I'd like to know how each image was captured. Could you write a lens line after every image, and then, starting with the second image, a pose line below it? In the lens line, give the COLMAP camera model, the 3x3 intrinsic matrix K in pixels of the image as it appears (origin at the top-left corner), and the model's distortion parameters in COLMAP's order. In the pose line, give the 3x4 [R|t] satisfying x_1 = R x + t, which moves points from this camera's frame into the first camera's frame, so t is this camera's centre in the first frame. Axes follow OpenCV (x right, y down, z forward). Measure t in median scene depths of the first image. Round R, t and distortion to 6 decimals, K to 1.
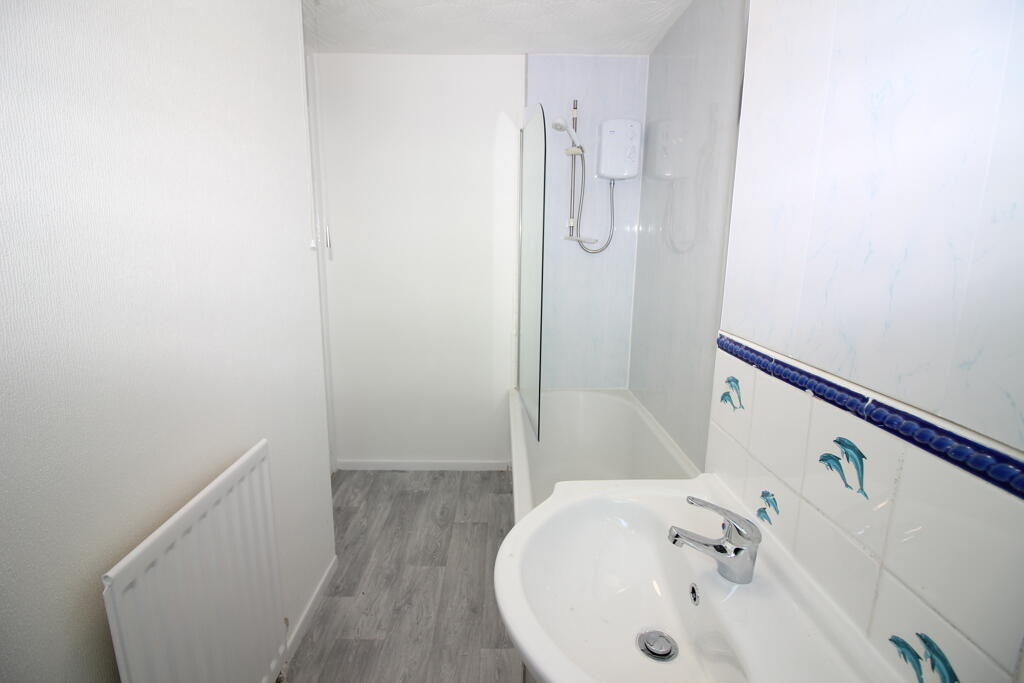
lens RADIAL K [[484.0, 0, 513.0], [0, 484.0, 342.5], [0, 0, 1]] dist [-0.003234, -0.000900]
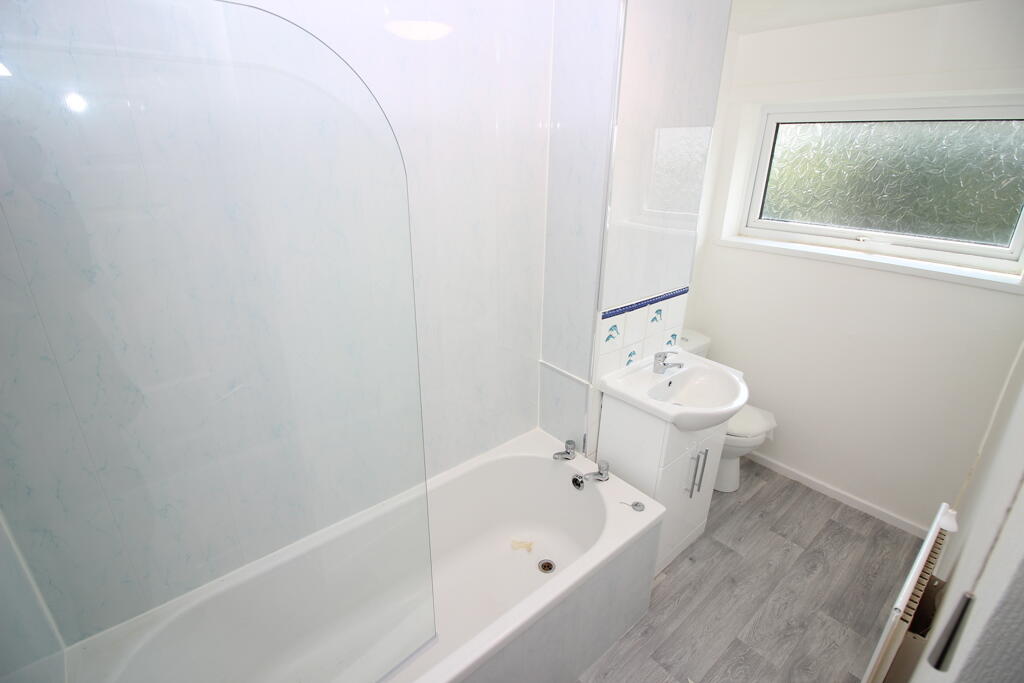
lens RADIAL K [[484.0, 0, 512.0], [0, 484.0, 339.6], [0, 0, 1]] dist [-0.003234, -0.000900]
pose [[-0.634328, -0.323191, 0.702264, -0.364997], [0.119269, 0.856627, 0.501961, -0.584929], [-0.763808, 0.402167, -0.504836, 1.723909]]
